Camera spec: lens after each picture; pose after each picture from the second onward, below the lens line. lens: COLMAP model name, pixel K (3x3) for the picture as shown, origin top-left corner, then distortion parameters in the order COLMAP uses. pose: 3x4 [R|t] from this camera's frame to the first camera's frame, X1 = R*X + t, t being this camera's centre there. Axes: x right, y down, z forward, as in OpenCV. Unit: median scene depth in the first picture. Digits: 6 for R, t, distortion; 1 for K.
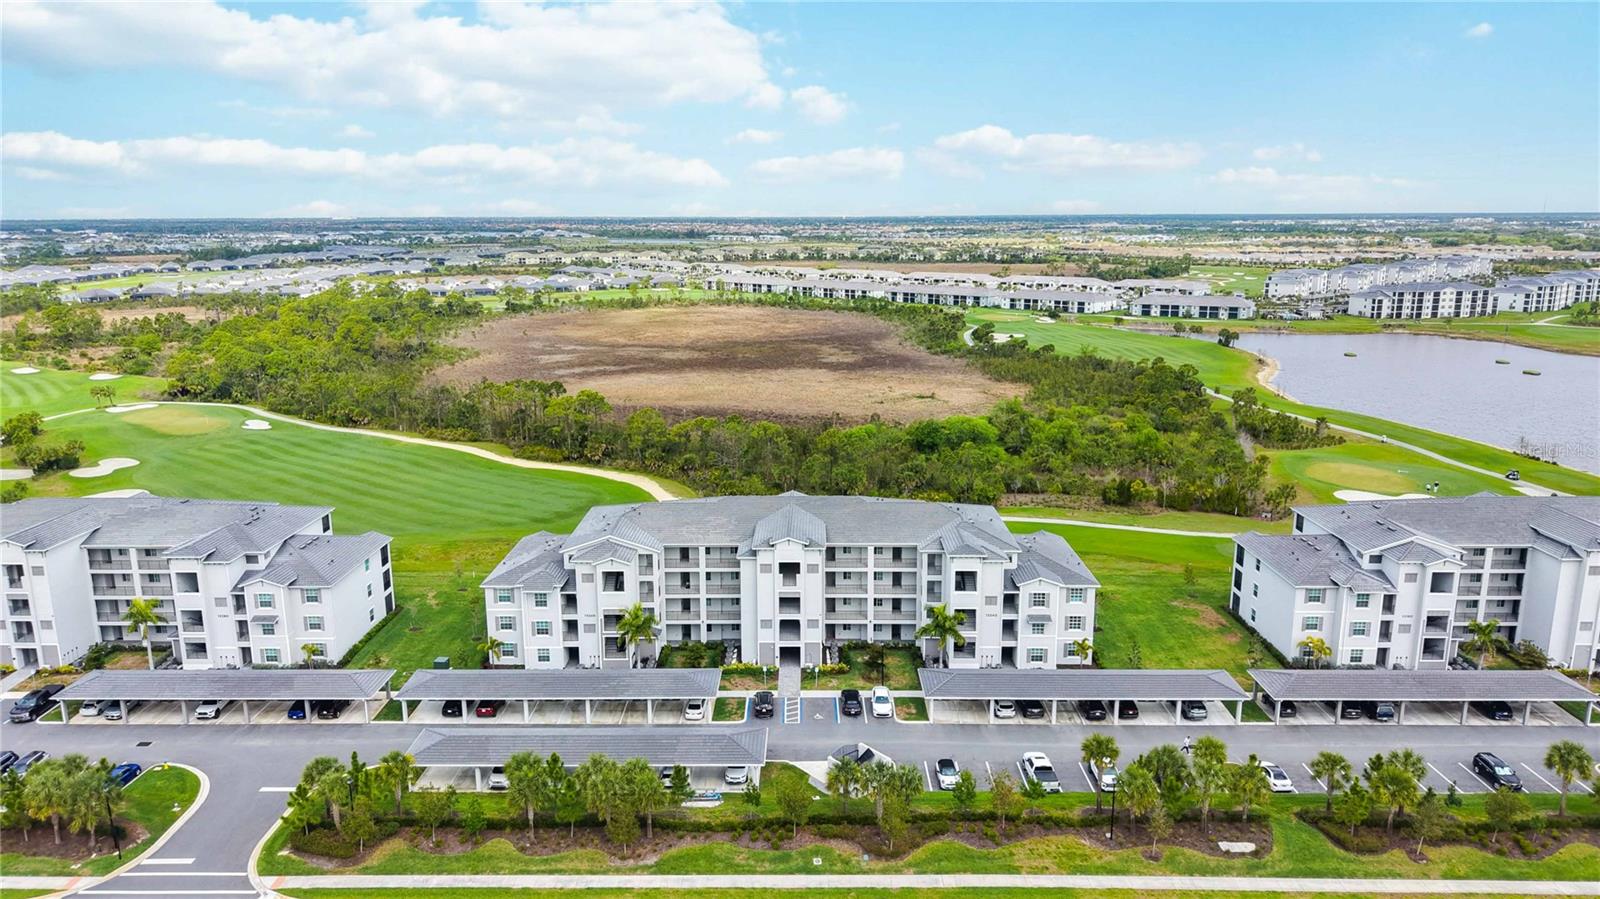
lens RADIAL K [[1058.8, 0, 813.6], [0, 1058.8, 445.2], [0, 0, 1]] dist [0.027457, -0.027490]
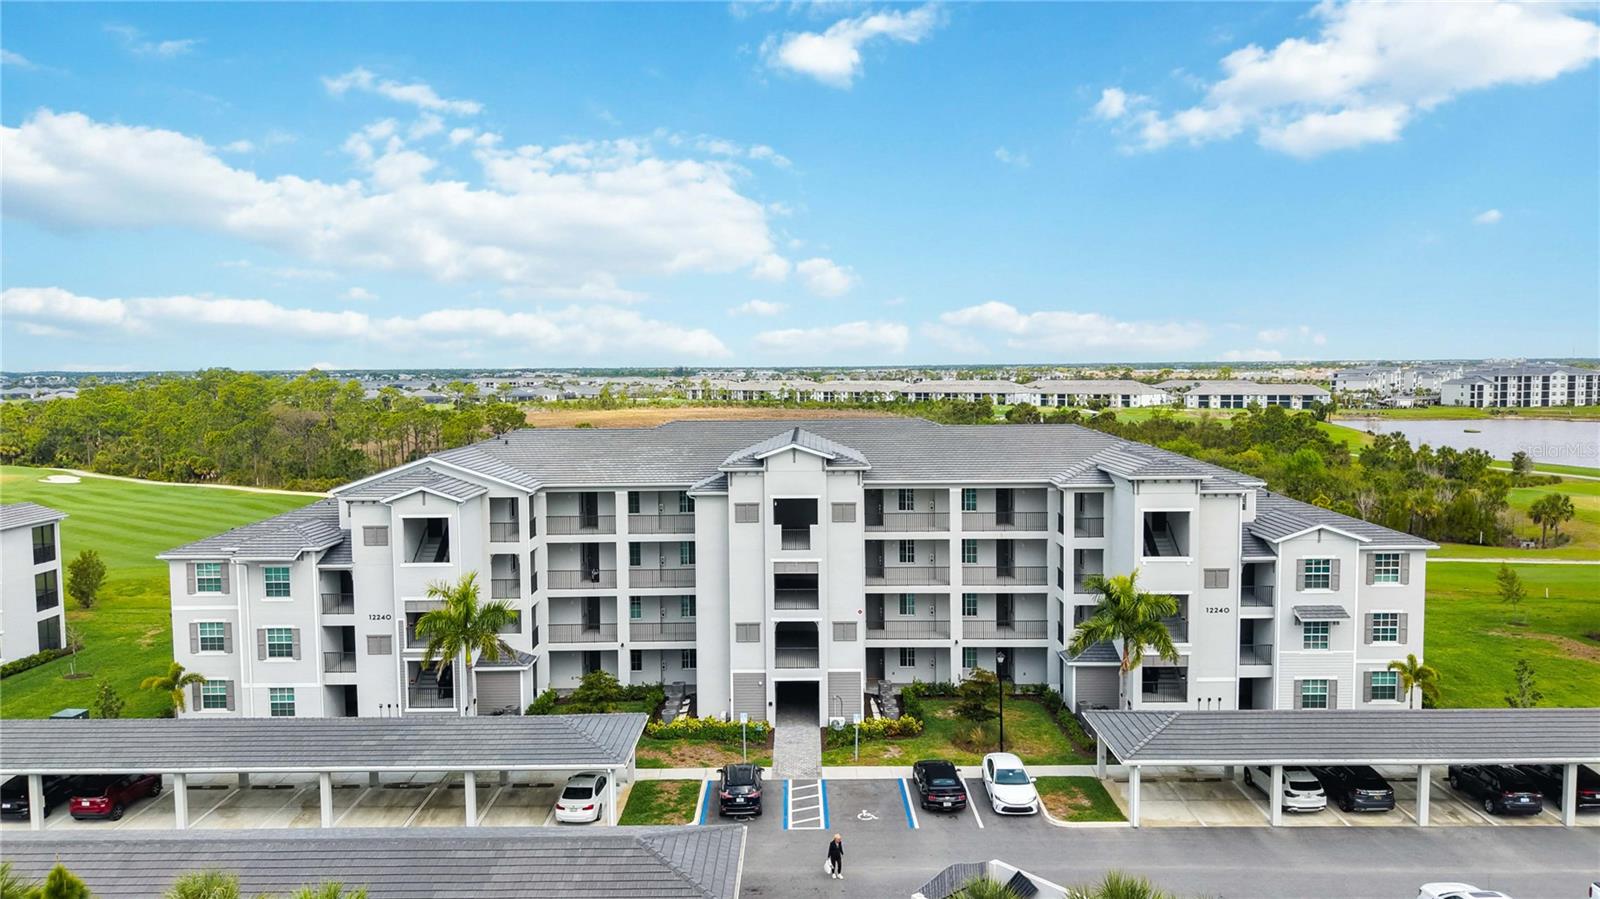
lens RADIAL K [[1135.5, 0, 810.1], [0, 1135.5, 455.5], [0, 0, 1]] dist [0.007665, -0.006247]
pose [[0.999978, -0.006604, 0.001111, -0.016219], [0.006693, 0.991144, -0.132625, 0.155385], [-0.000225, 0.132629, 0.991166, 0.472654]]
